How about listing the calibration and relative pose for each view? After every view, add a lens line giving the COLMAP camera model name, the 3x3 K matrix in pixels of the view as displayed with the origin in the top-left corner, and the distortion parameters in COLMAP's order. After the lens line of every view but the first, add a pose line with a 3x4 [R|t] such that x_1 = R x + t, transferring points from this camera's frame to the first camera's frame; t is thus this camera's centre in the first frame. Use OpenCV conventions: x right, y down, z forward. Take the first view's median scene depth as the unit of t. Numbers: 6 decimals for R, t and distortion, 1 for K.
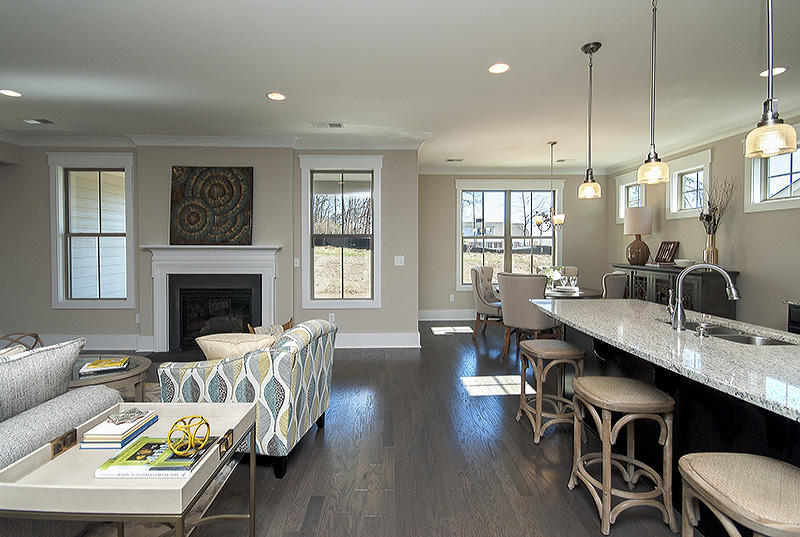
lens RADIAL K [[384.2, 0, 401.0], [0, 384.2, 249.4], [0, 0, 1]] dist [0.001146, -0.000131]
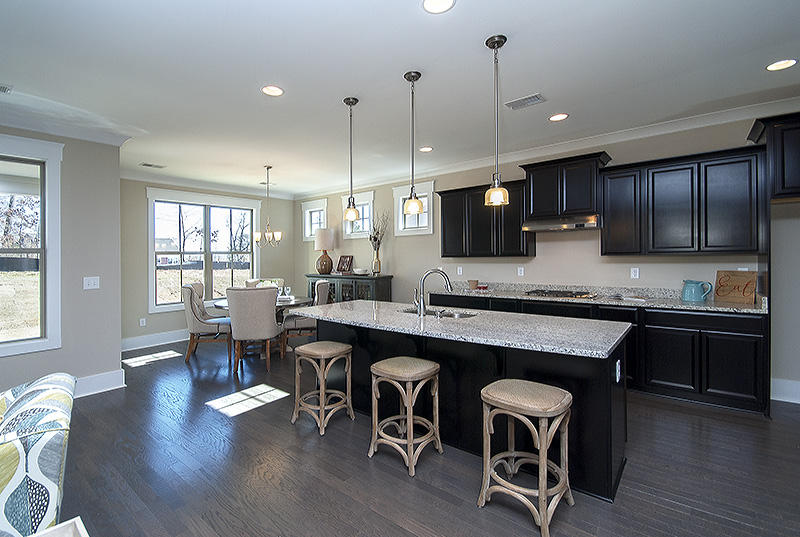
lens RADIAL K [[357.6, 0, 380.0], [0, 357.6, 258.6], [0, 0, 1]] dist [0.000716, 0.000058]
pose [[0.681156, -0.013565, 0.732013, -0.141872], [0.024246, 0.999698, -0.004035, -0.002502], [-0.731737, 0.020497, 0.681279, 0.070624]]
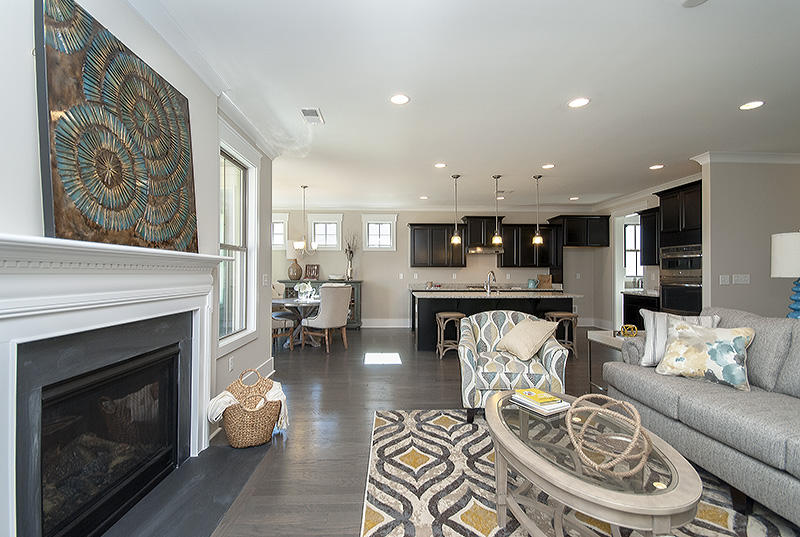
lens RADIAL K [[368.3, 0, 402.1], [0, 368.3, 258.0], [0, 0, 1]] dist [-0.001630, -0.000615]
pose [[0.000887, 0.038864, 0.999244, -0.827551], [0.009890, 0.999195, -0.038871, 0.015493], [-0.999951, 0.009917, 0.000501, 0.658615]]
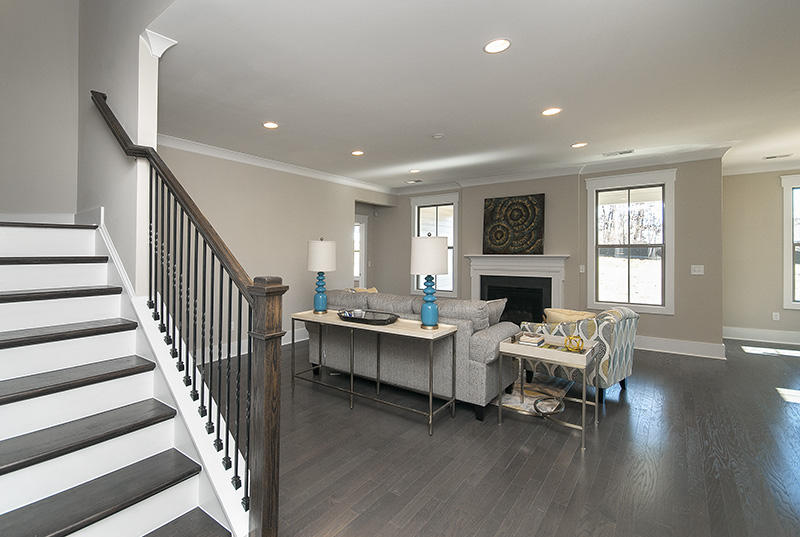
lens RADIAL K [[373.6, 0, 373.9], [0, 373.6, 257.1], [0, 0, 1]] dist [0.002398, 0.000006]
pose [[0.762240, 0.001830, -0.647292, -0.014720], [-0.005299, 0.999980, -0.003412, 0.004868], [0.647273, 0.006031, 0.762234, -0.310824]]
